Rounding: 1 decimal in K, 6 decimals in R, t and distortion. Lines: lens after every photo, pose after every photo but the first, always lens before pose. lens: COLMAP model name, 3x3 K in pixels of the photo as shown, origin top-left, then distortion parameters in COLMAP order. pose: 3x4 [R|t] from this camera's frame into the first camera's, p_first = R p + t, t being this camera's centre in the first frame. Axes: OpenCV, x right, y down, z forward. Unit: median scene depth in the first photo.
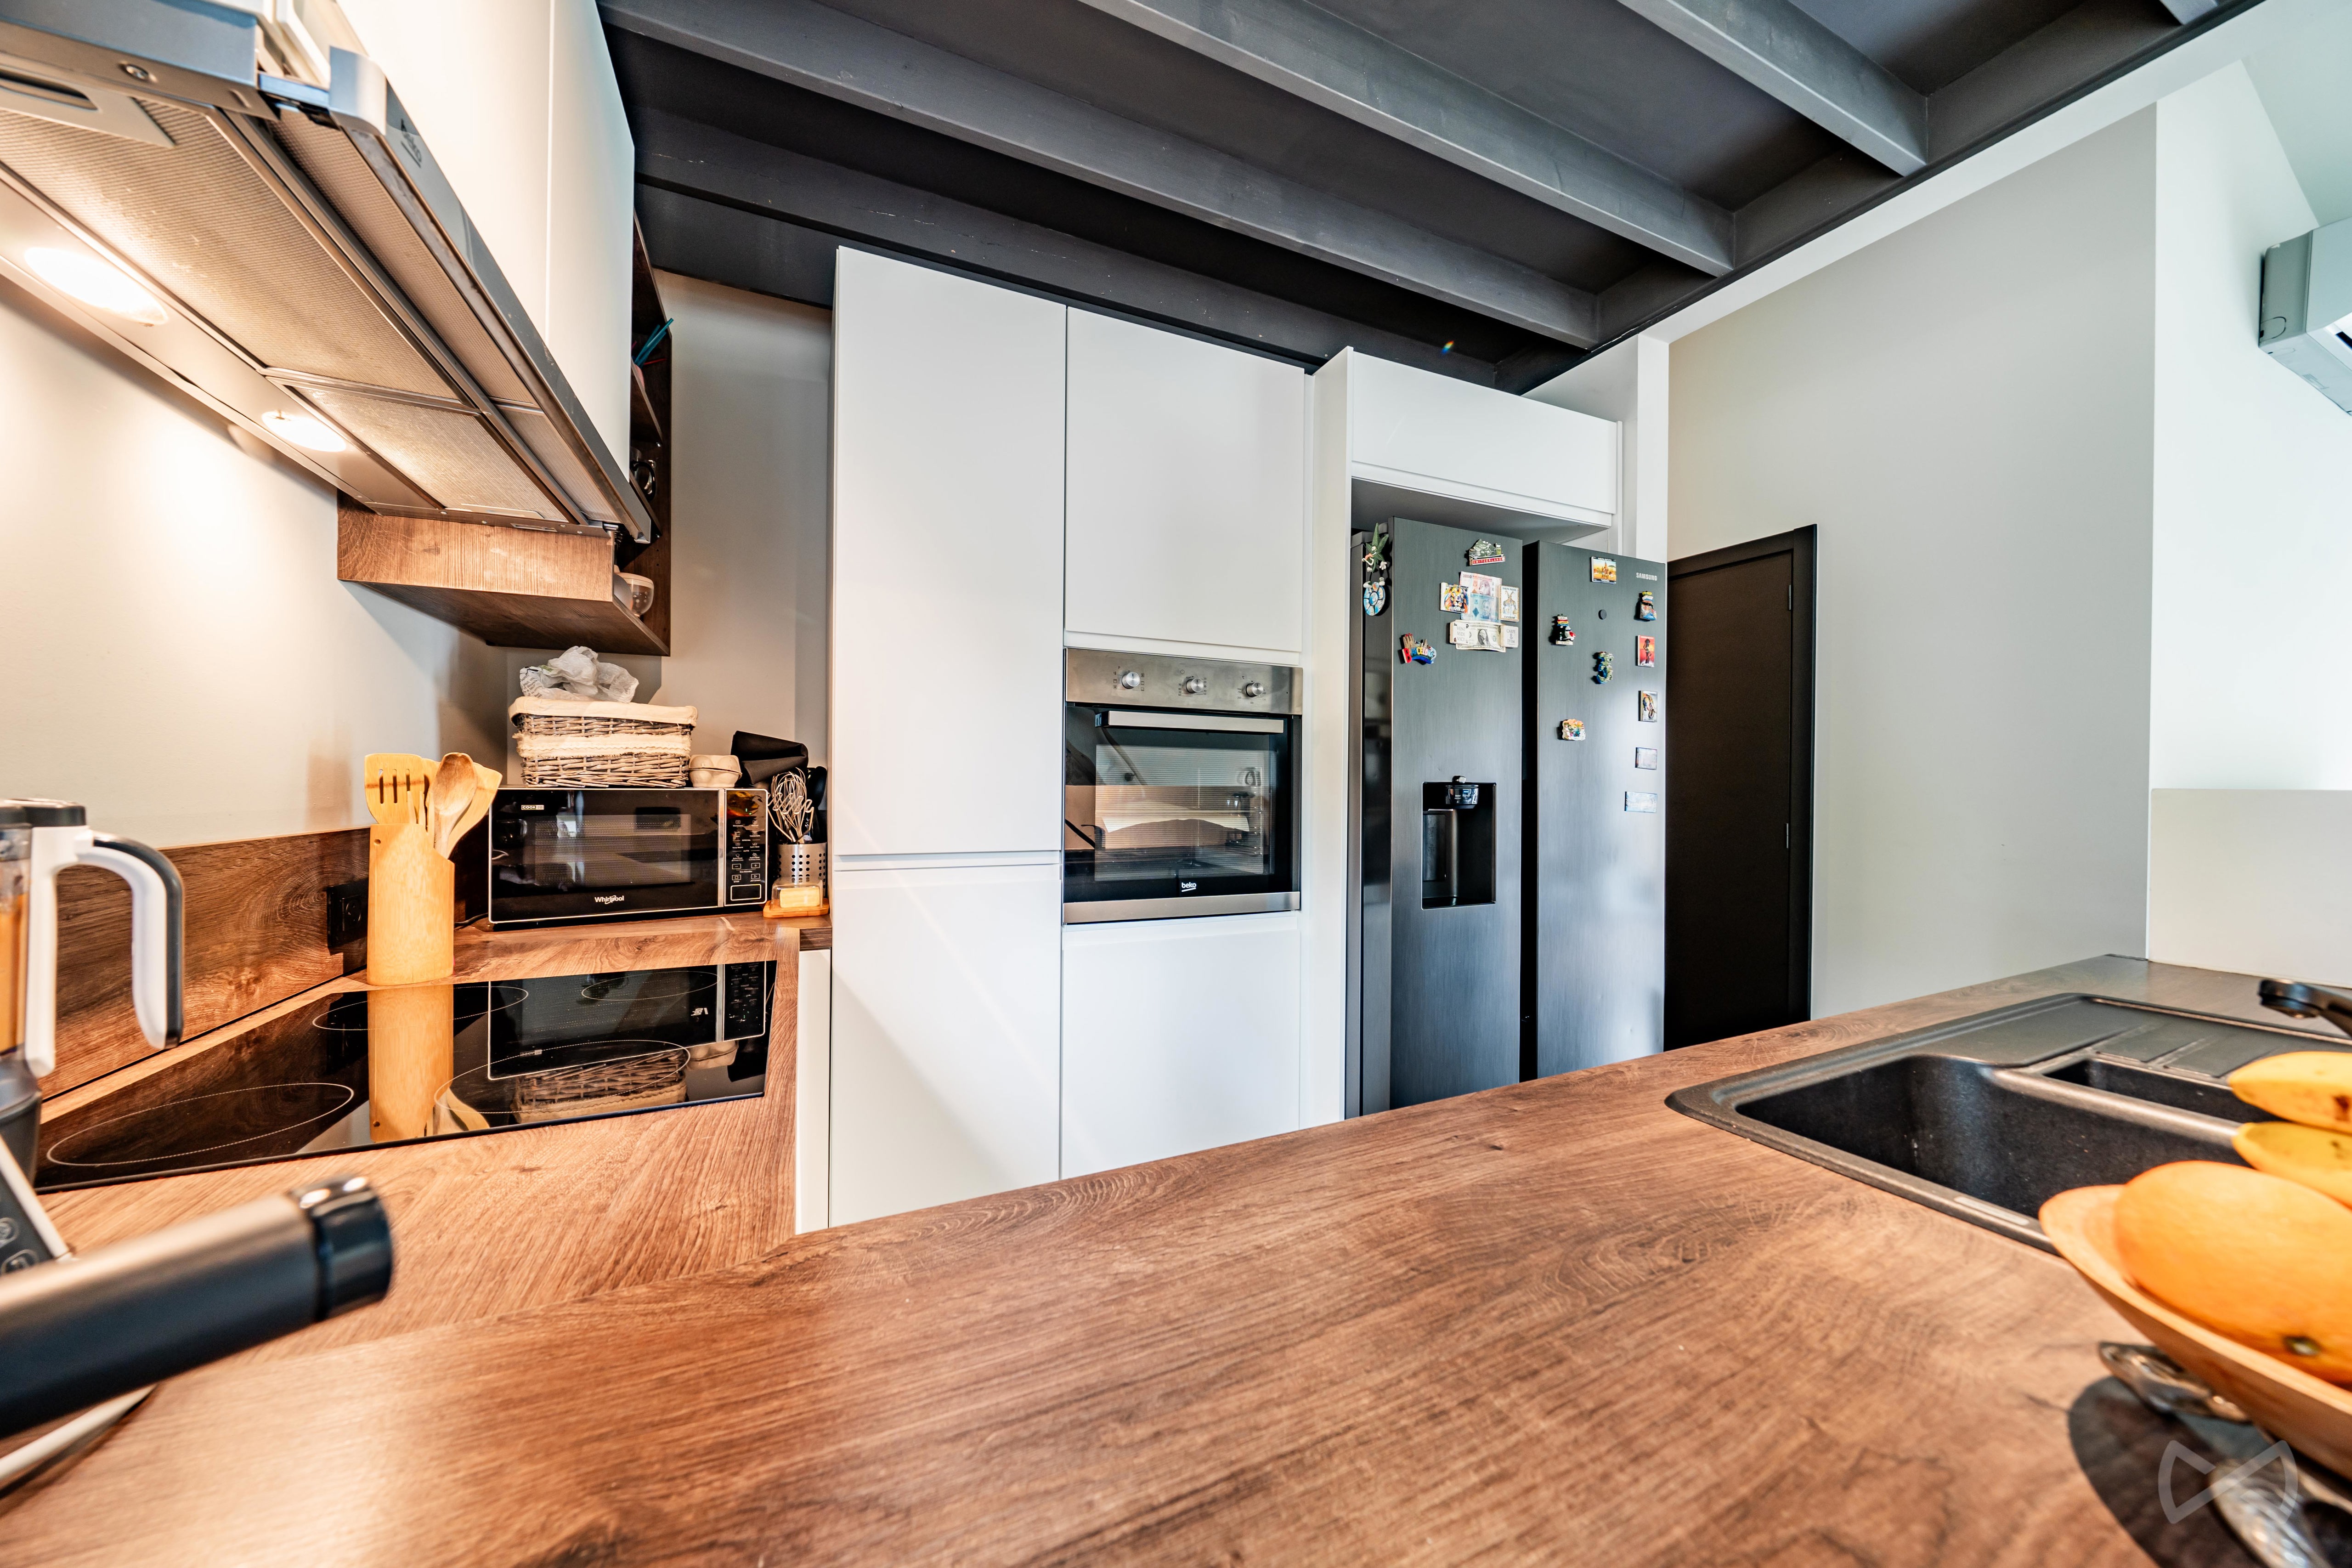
lens RADIAL K [[796.5, 0, 1171.1], [0, 796.5, 782.3], [0, 0, 1]] dist [0.000026, -0.000001]
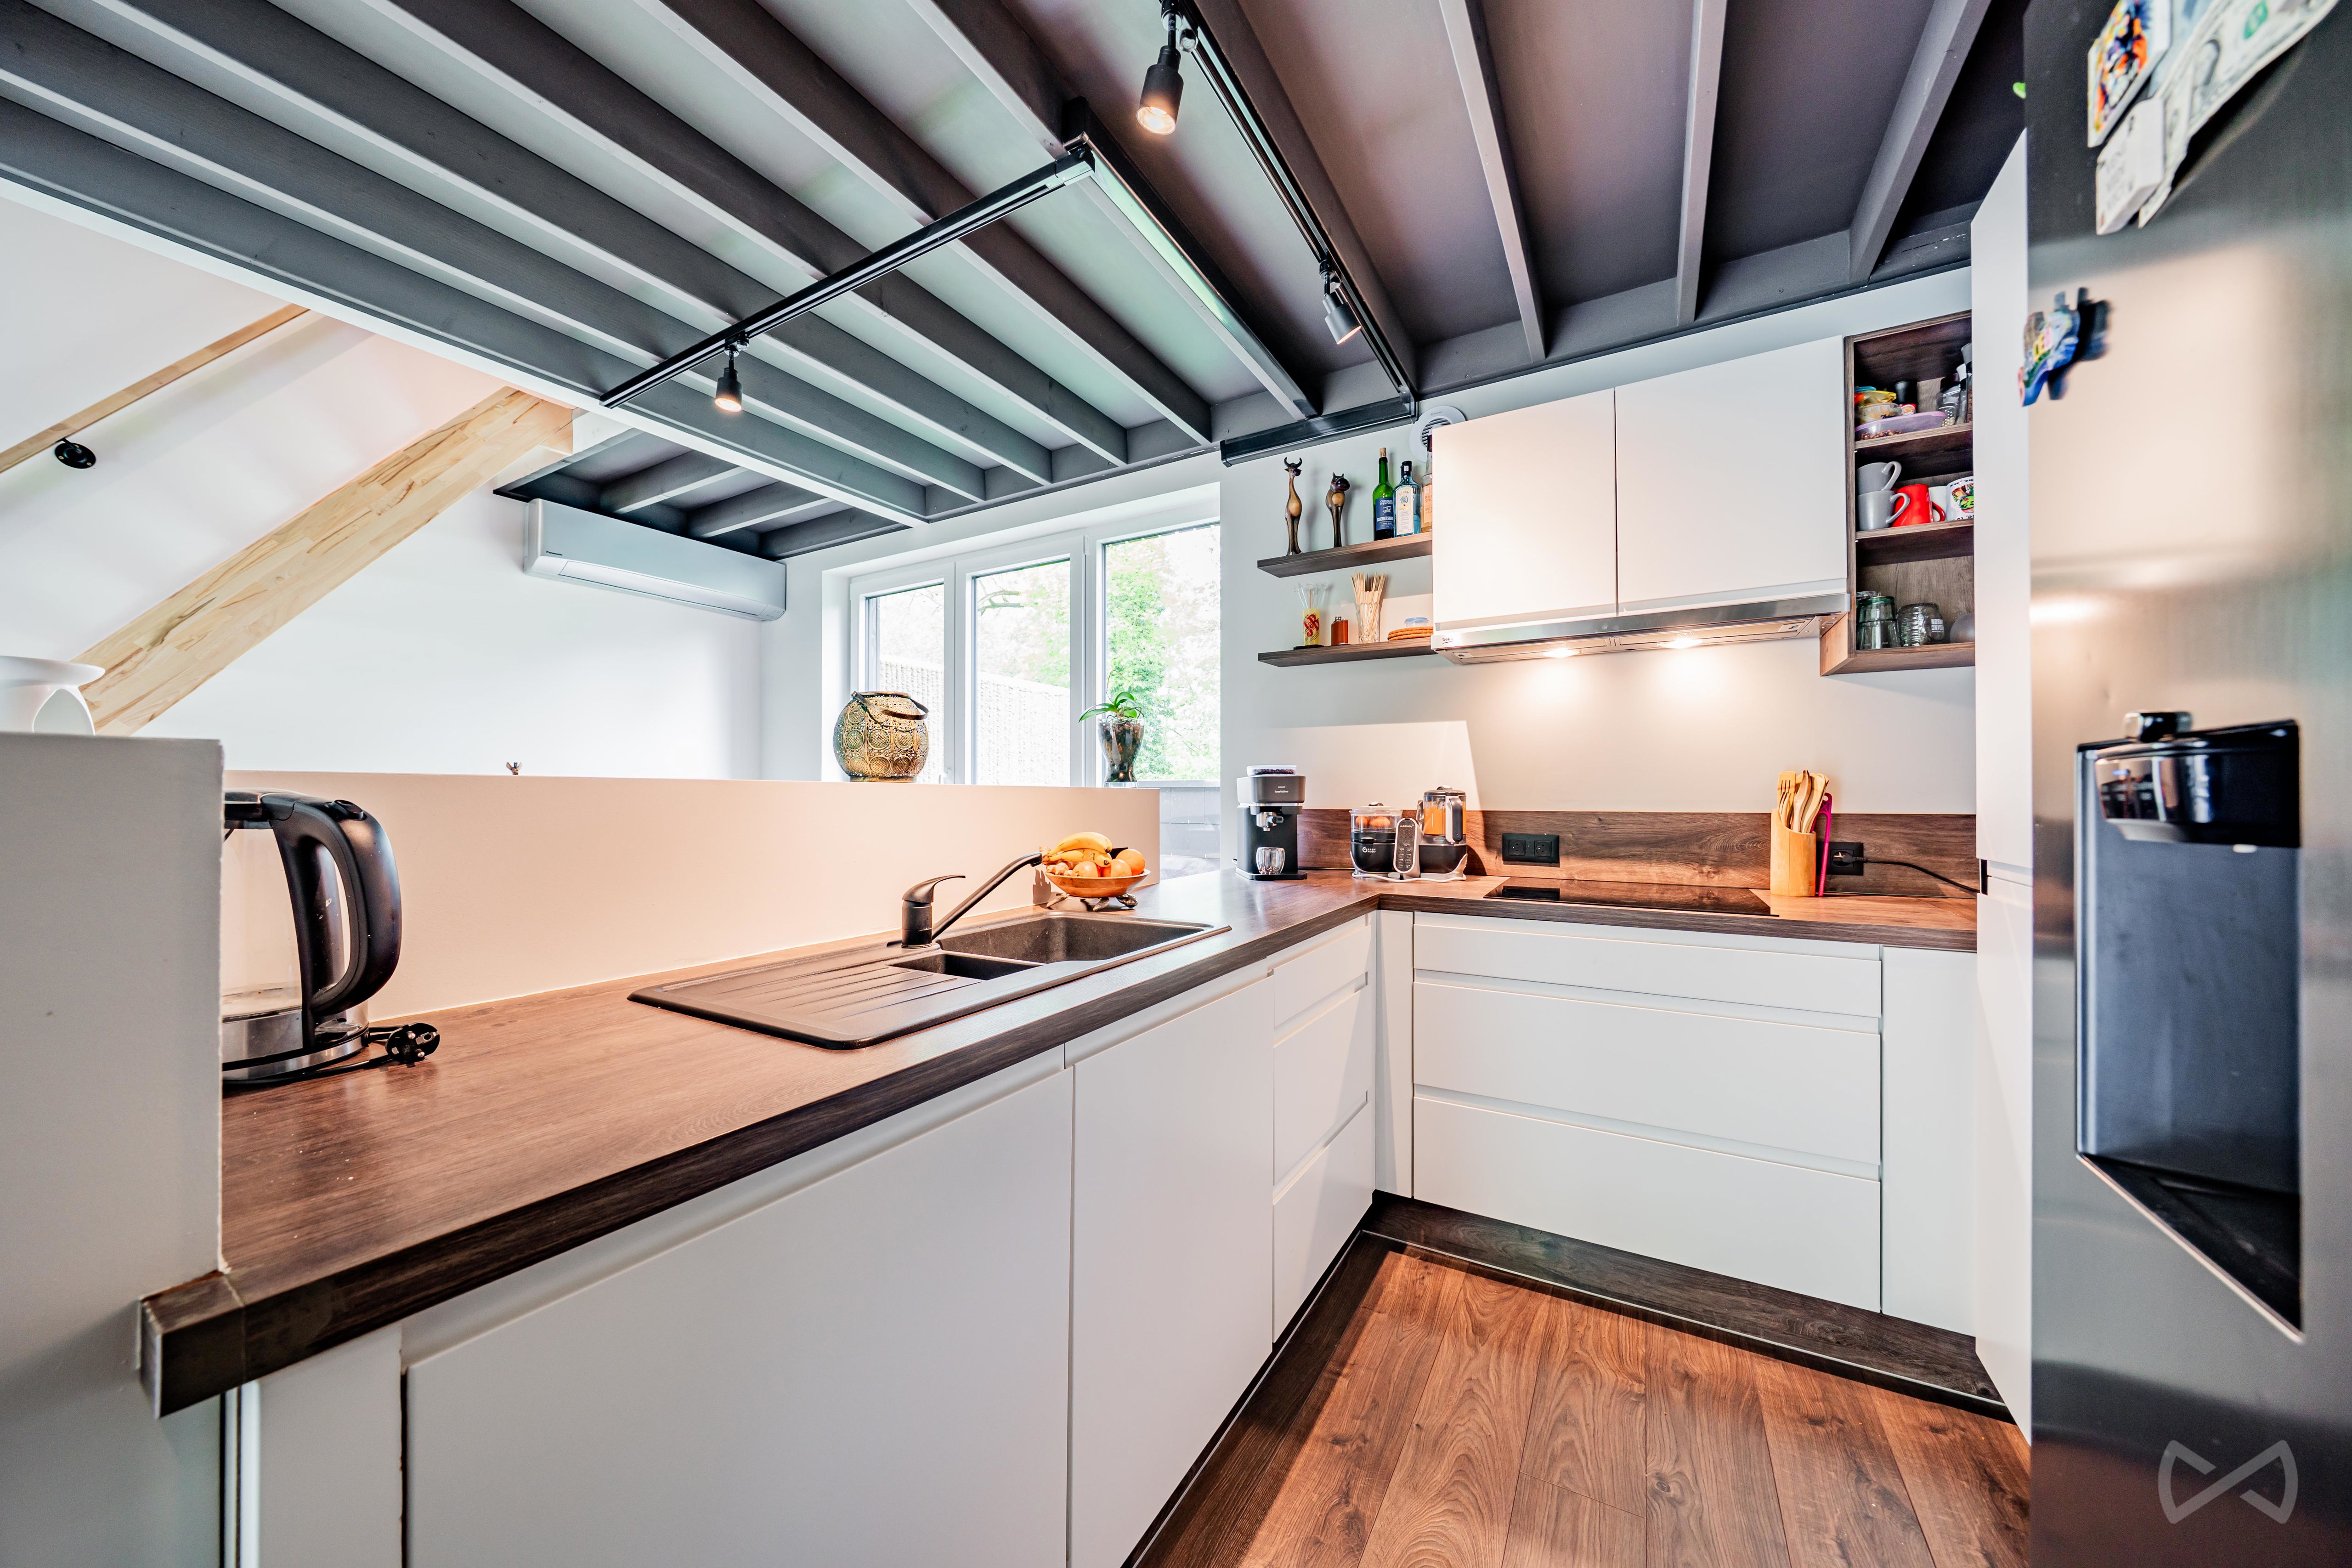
lens RADIAL K [[796.5, 0, 1181.4], [0, 796.5, 797.3], [0, 0, 1]] dist [0.000026, -0.000001]
pose [[-0.822383, -0.006732, -0.568894, 0.014901], [-0.004949, 0.999977, -0.004679, 0.054543], [0.568912, -0.001033, -0.822397, 2.668190]]
